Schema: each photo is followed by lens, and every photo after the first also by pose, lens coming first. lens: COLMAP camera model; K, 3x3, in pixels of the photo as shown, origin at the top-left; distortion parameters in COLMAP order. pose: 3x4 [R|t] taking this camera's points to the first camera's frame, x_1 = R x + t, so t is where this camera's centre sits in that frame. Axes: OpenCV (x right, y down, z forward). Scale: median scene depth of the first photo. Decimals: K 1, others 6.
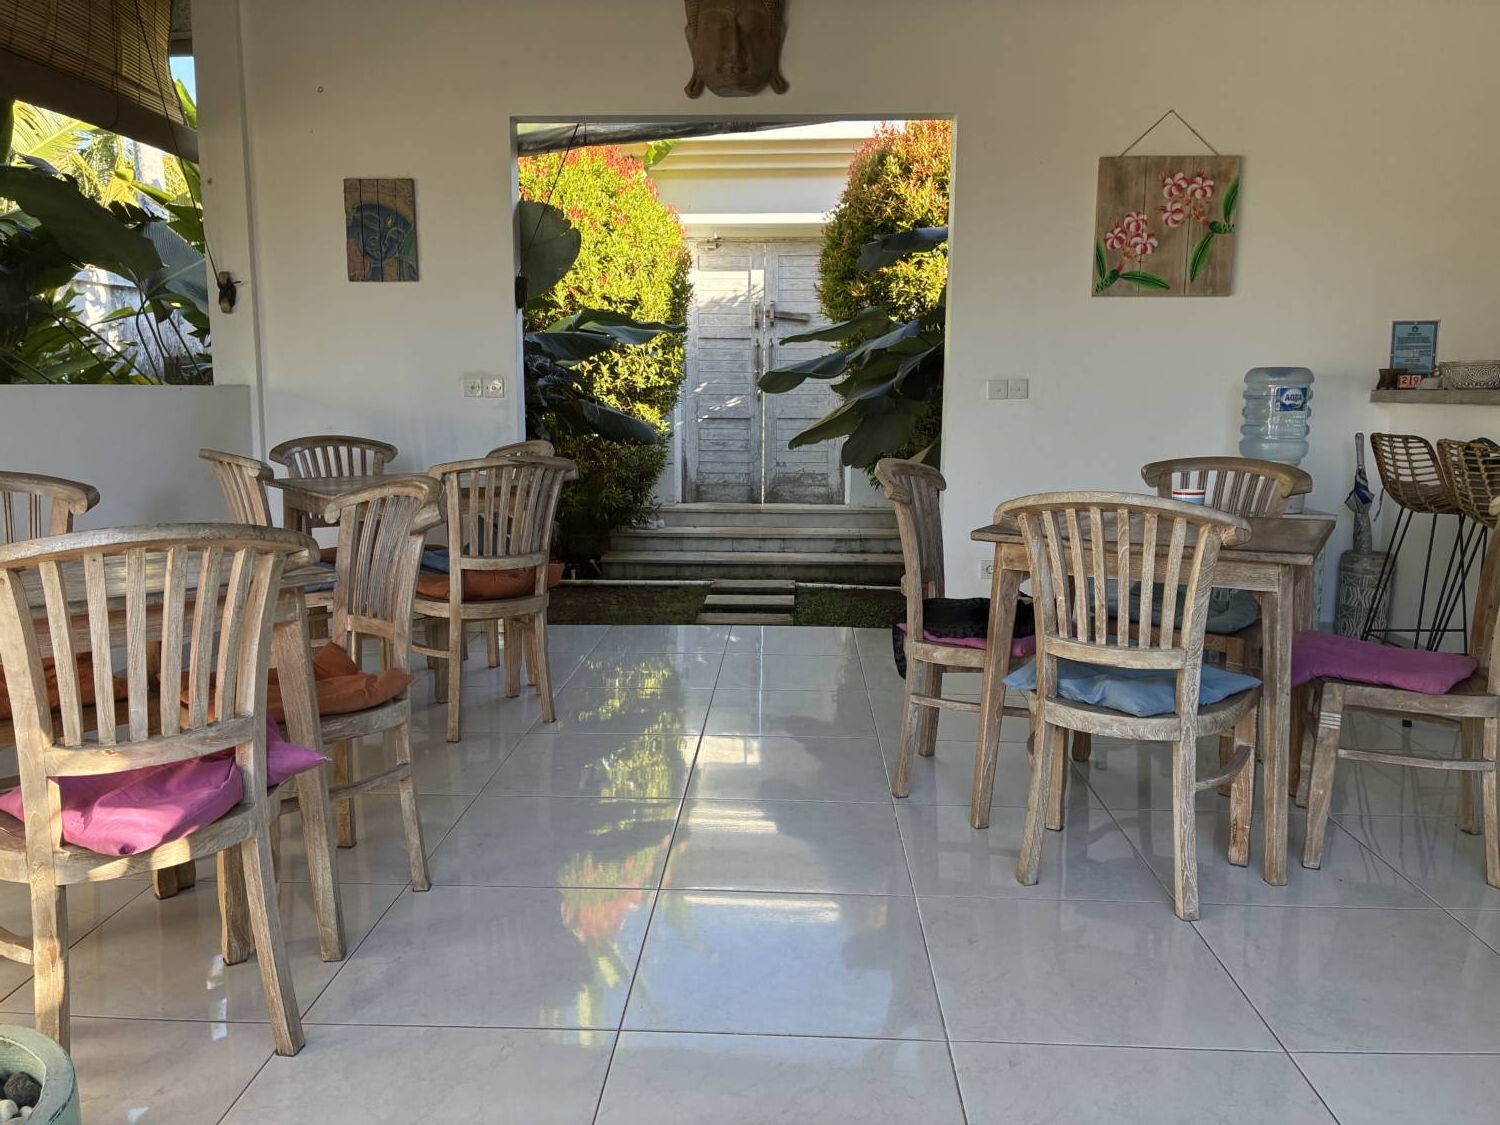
lens RADIAL K [[1146.9, 0, 742.8], [0, 1146.9, 556.9], [0, 0, 1]] dist [0.050584, -0.057659]
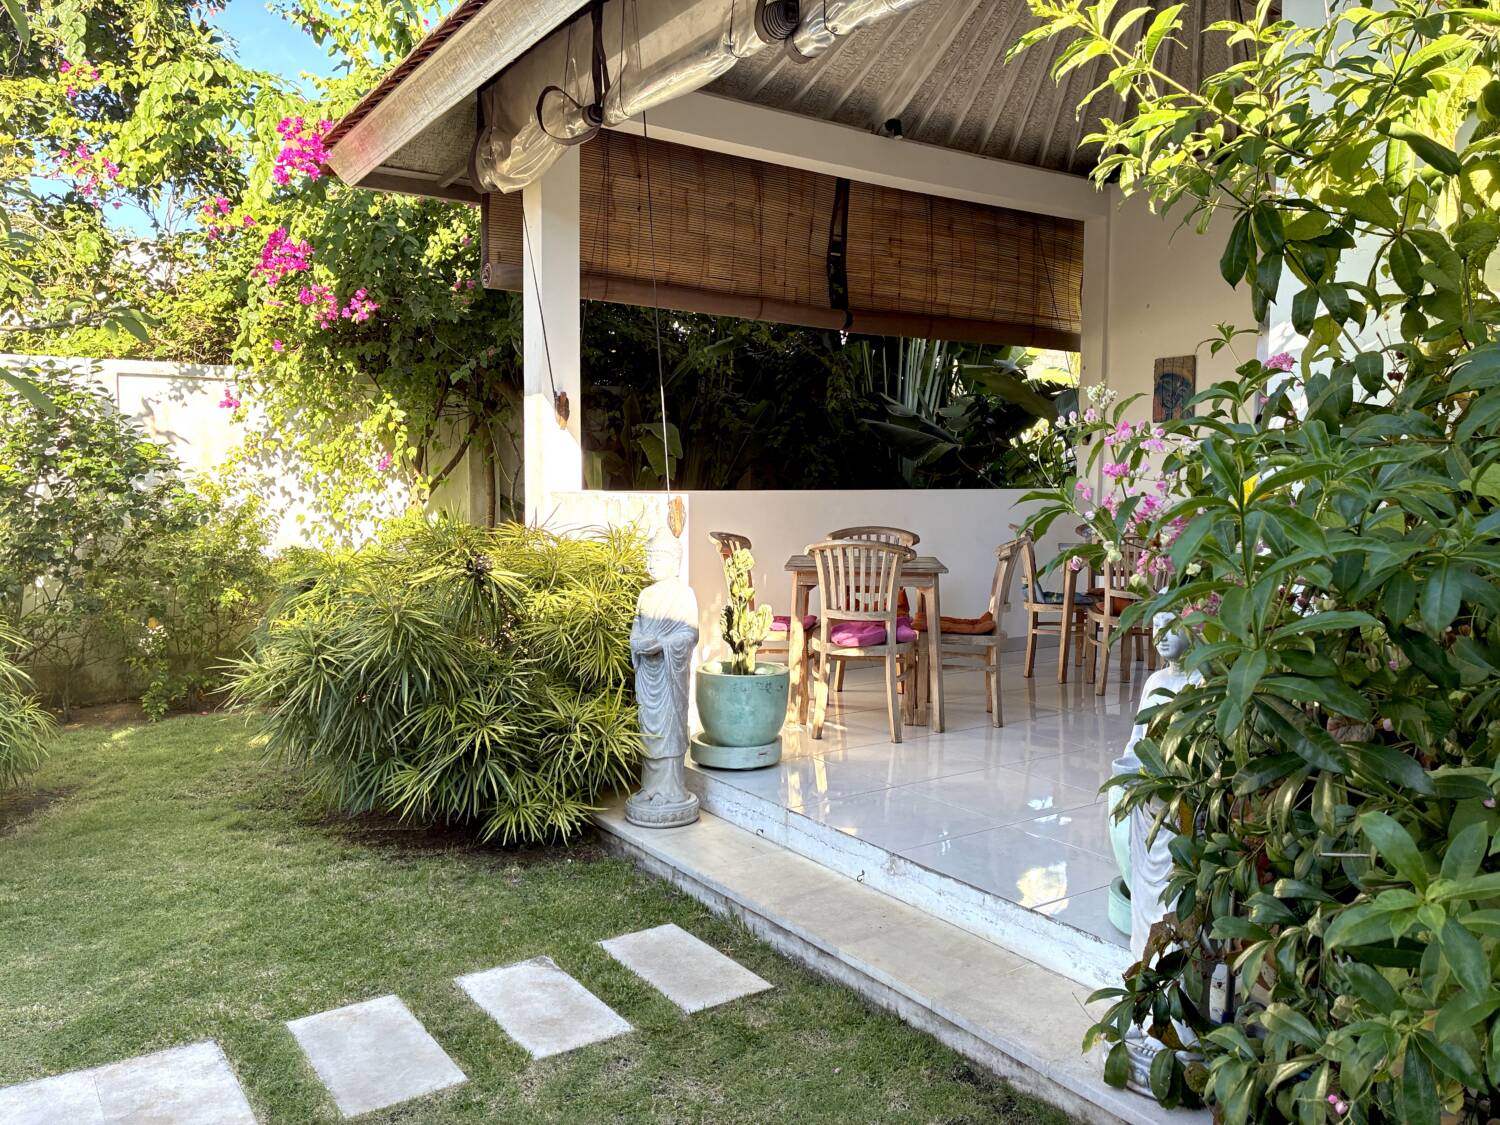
lens RADIAL K [[1146.9, 0, 749.7], [0, 1146.9, 562.1], [0, 0, 1]] dist [0.050584, -0.057659]
pose [[0.609312, 0.060695, -0.790604, 0.562900], [-0.124307, 0.992049, -0.019642, 0.043729], [0.783126, 0.110245, 0.612012, -0.349299]]
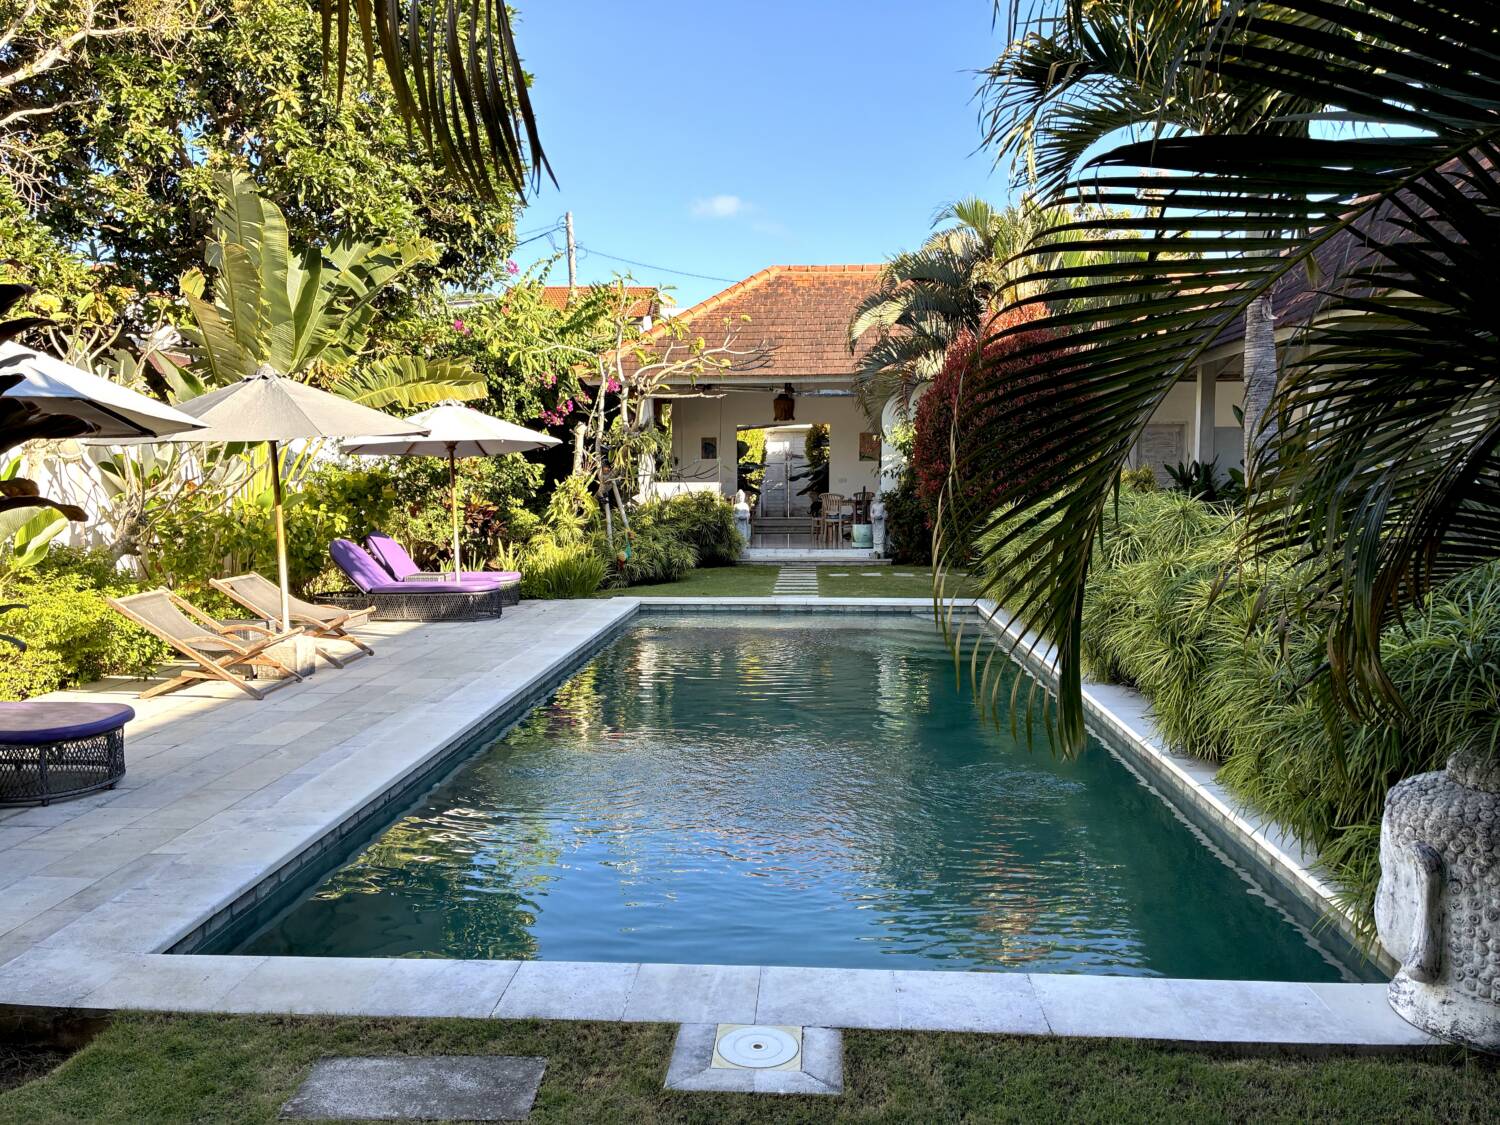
lens RADIAL K [[1146.9, 0, 749.0], [0, 1146.9, 565.1], [0, 0, 1]] dist [0.050584, -0.057659]
pose [[0.999942, -0.000775, -0.010764, -0.099280], [0.000019, 0.997539, -0.070118, 0.530797], [0.010791, 0.070113, 0.997481, -3.679084]]
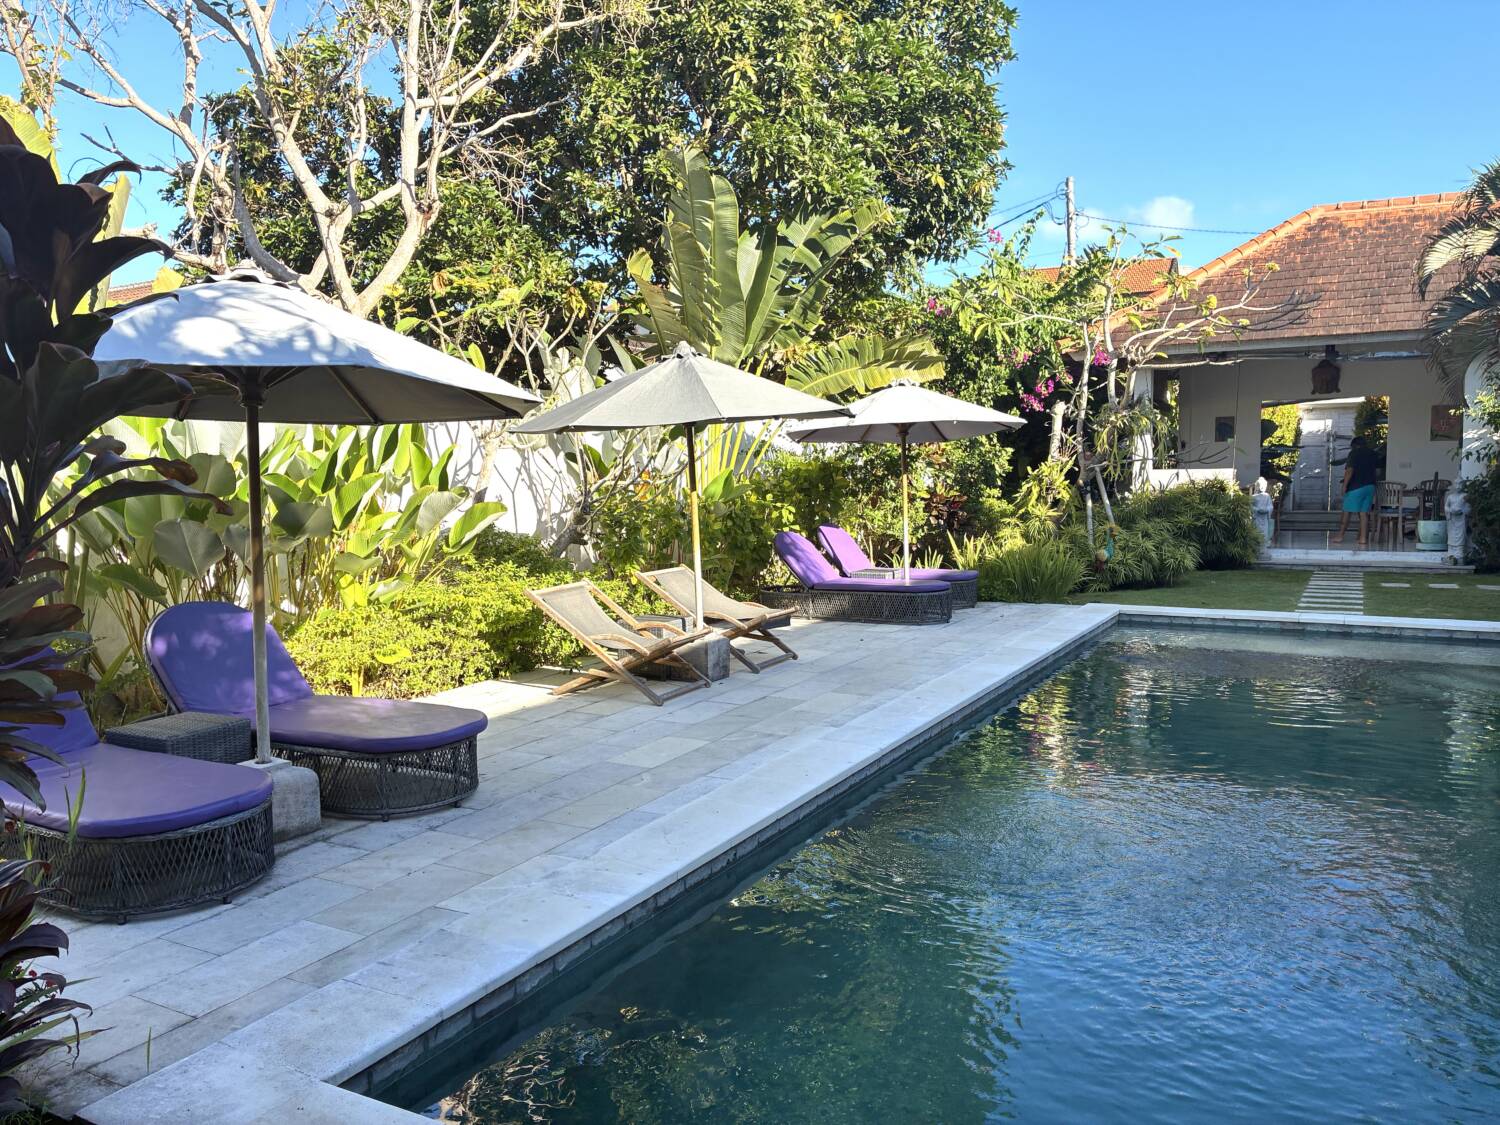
lens RADIAL K [[1146.9, 0, 751.9], [0, 1146.9, 552.4], [0, 0, 1]] dist [0.050584, -0.057659]
pose [[0.903122, 0.022397, -0.428799, -0.064422], [-0.053967, 0.996640, -0.061608, 0.489687], [0.425978, 0.078780, 0.901297, -3.322290]]
